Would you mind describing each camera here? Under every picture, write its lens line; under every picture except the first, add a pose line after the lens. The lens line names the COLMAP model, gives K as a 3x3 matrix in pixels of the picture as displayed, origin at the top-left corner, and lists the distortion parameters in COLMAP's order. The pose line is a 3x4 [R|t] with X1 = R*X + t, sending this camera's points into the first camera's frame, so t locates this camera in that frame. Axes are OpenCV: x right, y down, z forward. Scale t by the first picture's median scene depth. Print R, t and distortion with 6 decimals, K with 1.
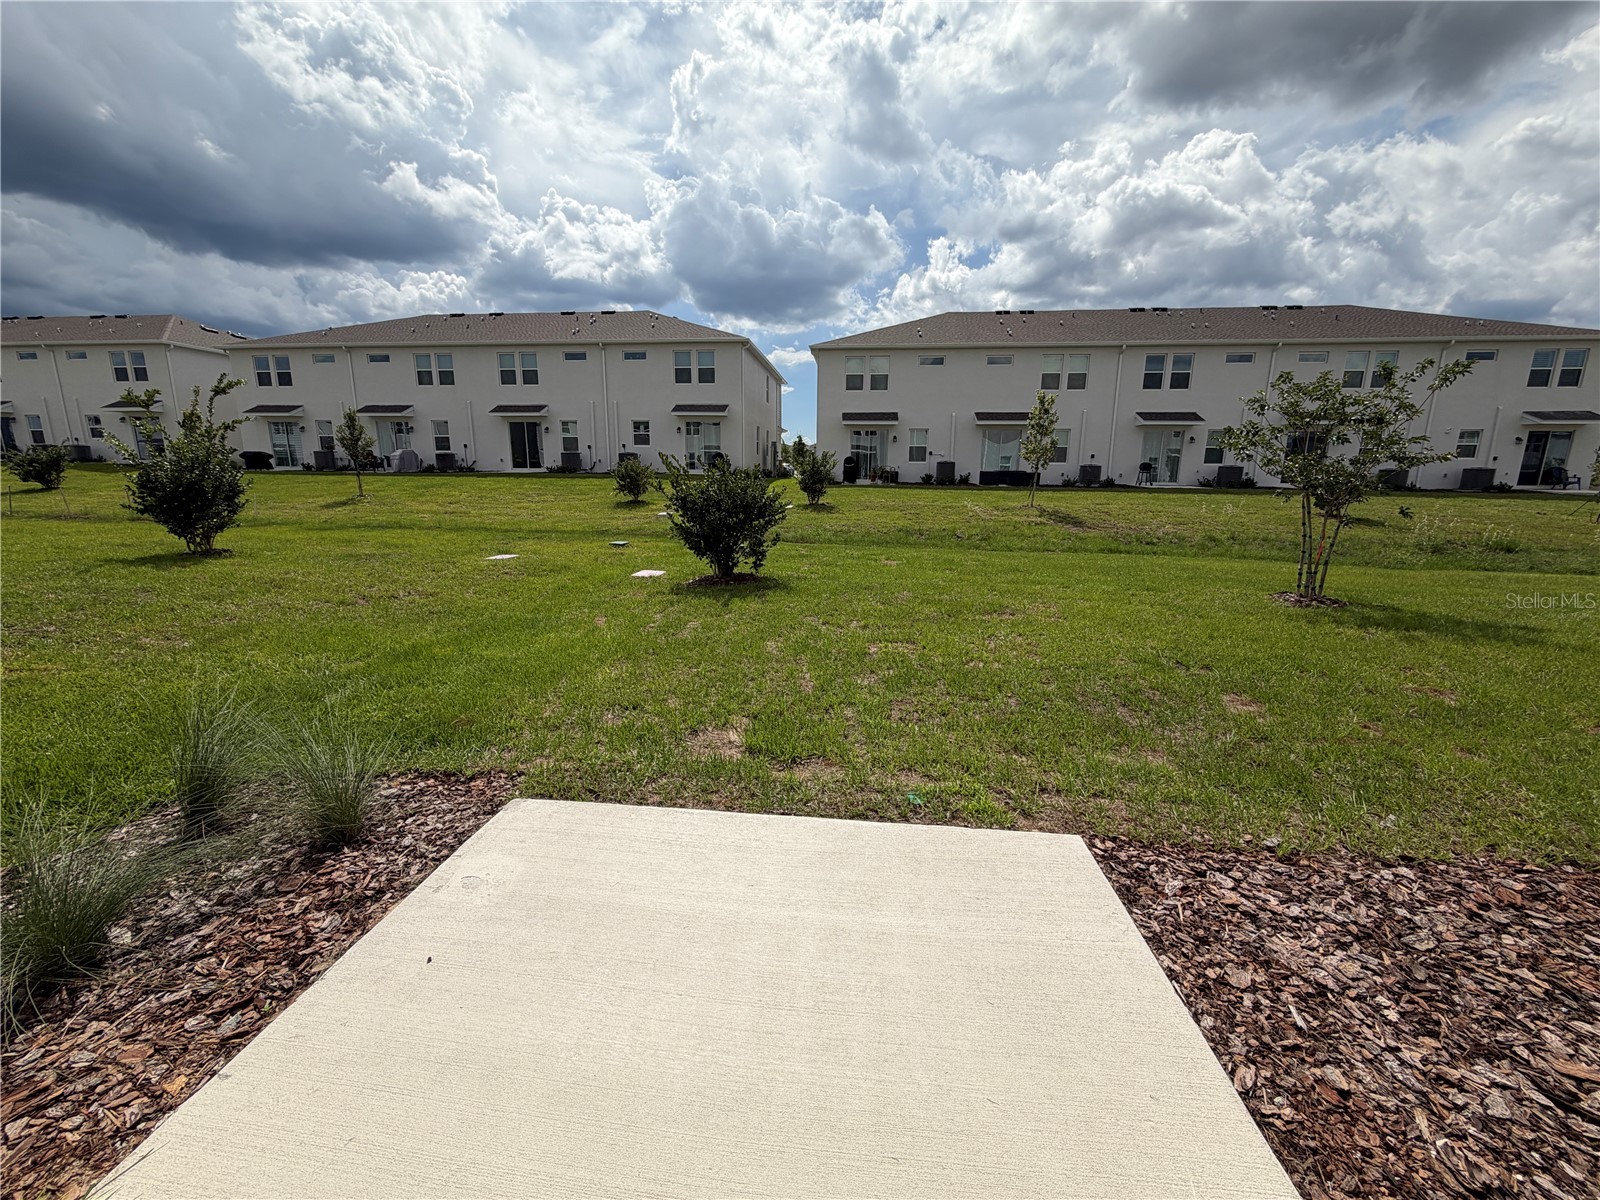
lens RADIAL K [[639.2, 0, 808.7], [0, 639.2, 600.6], [0, 0, 1]] dist [-0.003383, 0.000877]
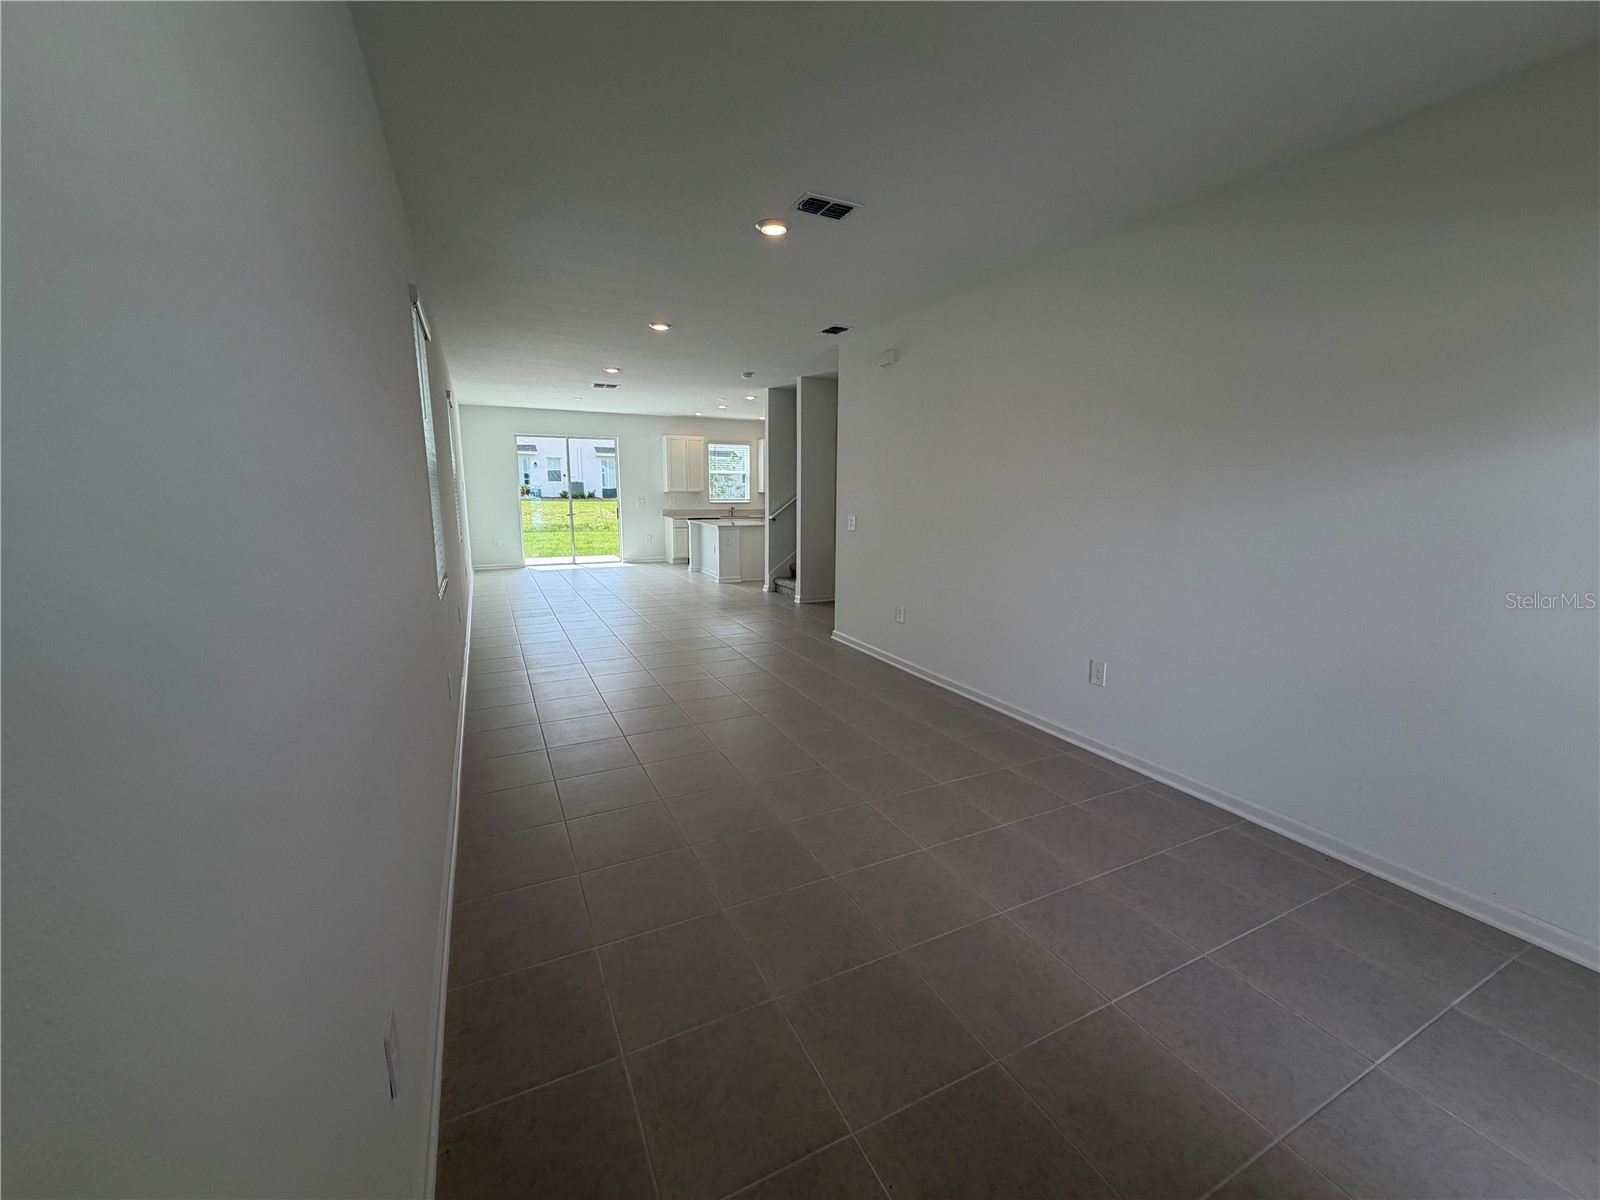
lens RADIAL K [[639.2, 0, 804.3], [0, 639.2, 596.0], [0, 0, 1]] dist [-0.003383, 0.000877]
pose [[0.852925, -0.101572, 0.512057, -0.118125], [0.116560, 0.993180, 0.002856, 0.098619], [-0.508855, 0.057249, 0.858947, -0.513456]]
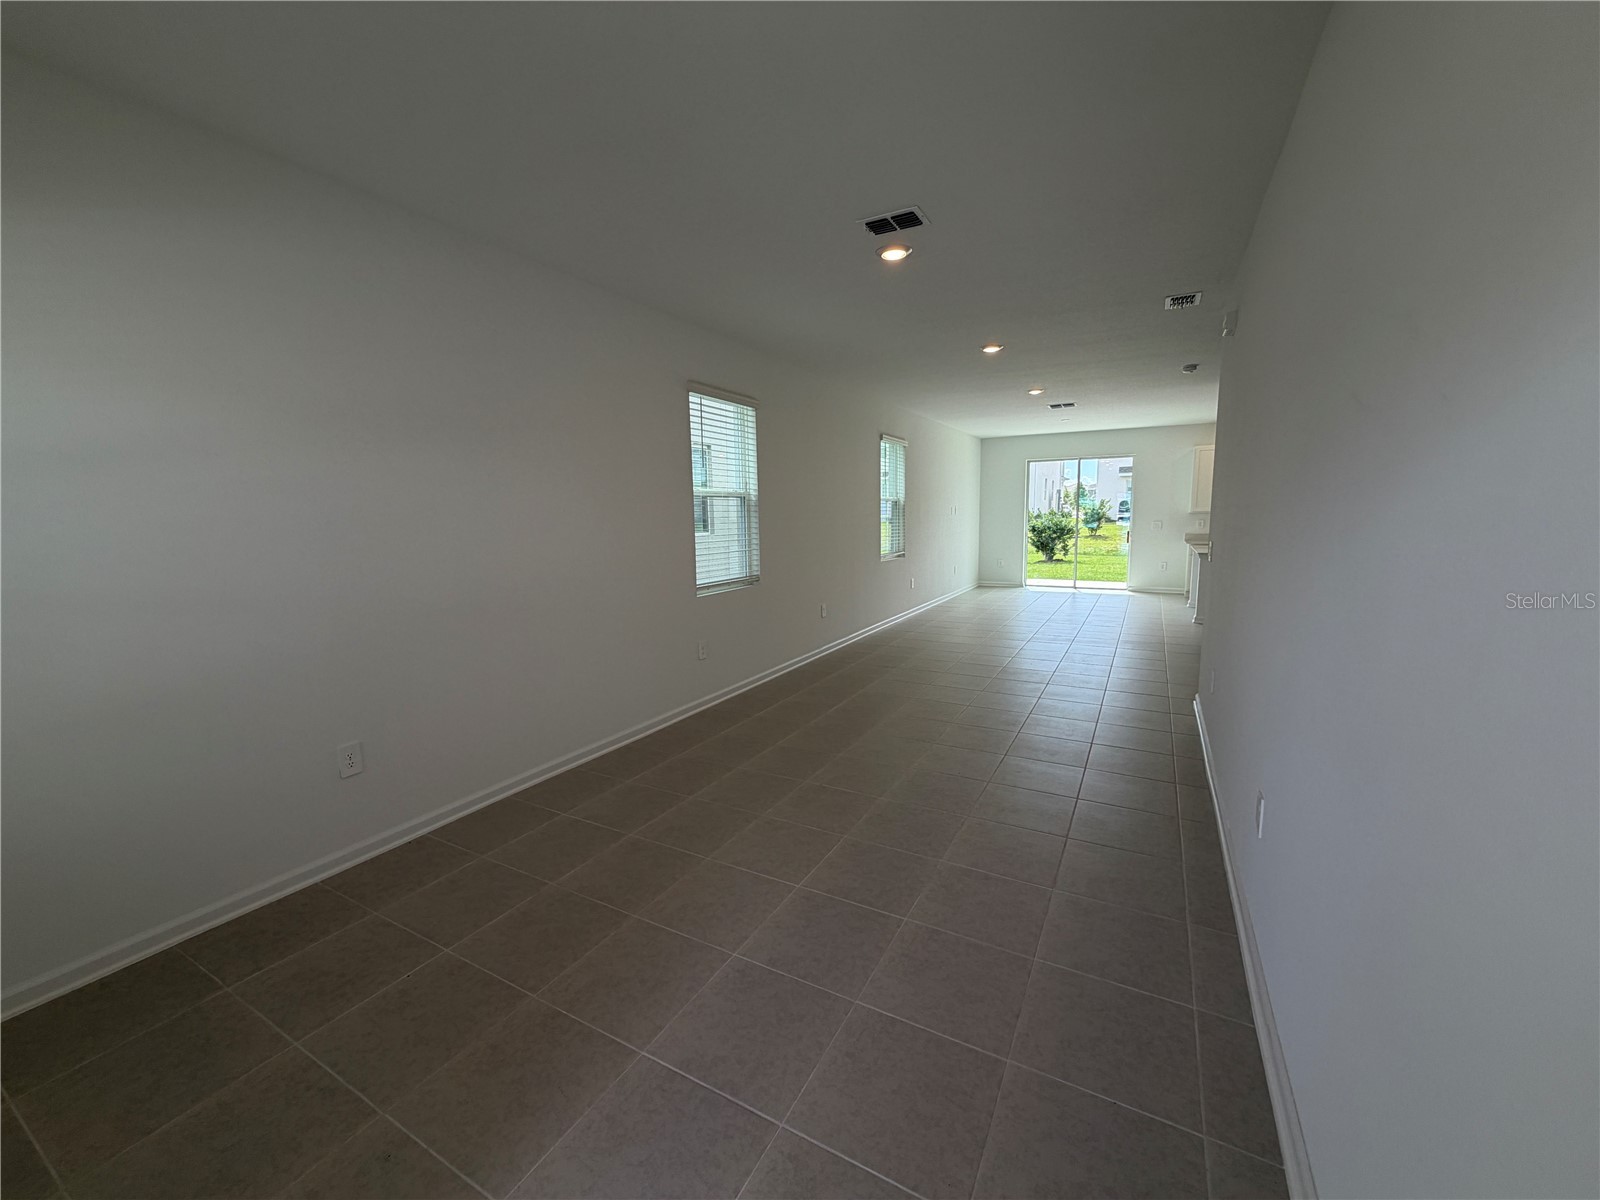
lens RADIAL K [[639.2, 0, 799.3], [0, 639.2, 609.7], [0, 0, 1]] dist [-0.003383, 0.000877]
pose [[0.911360, 0.029577, -0.410545, -0.000343], [-0.052438, 0.997631, -0.044533, 0.104217], [0.408255, 0.062114, 0.910752, -0.526080]]
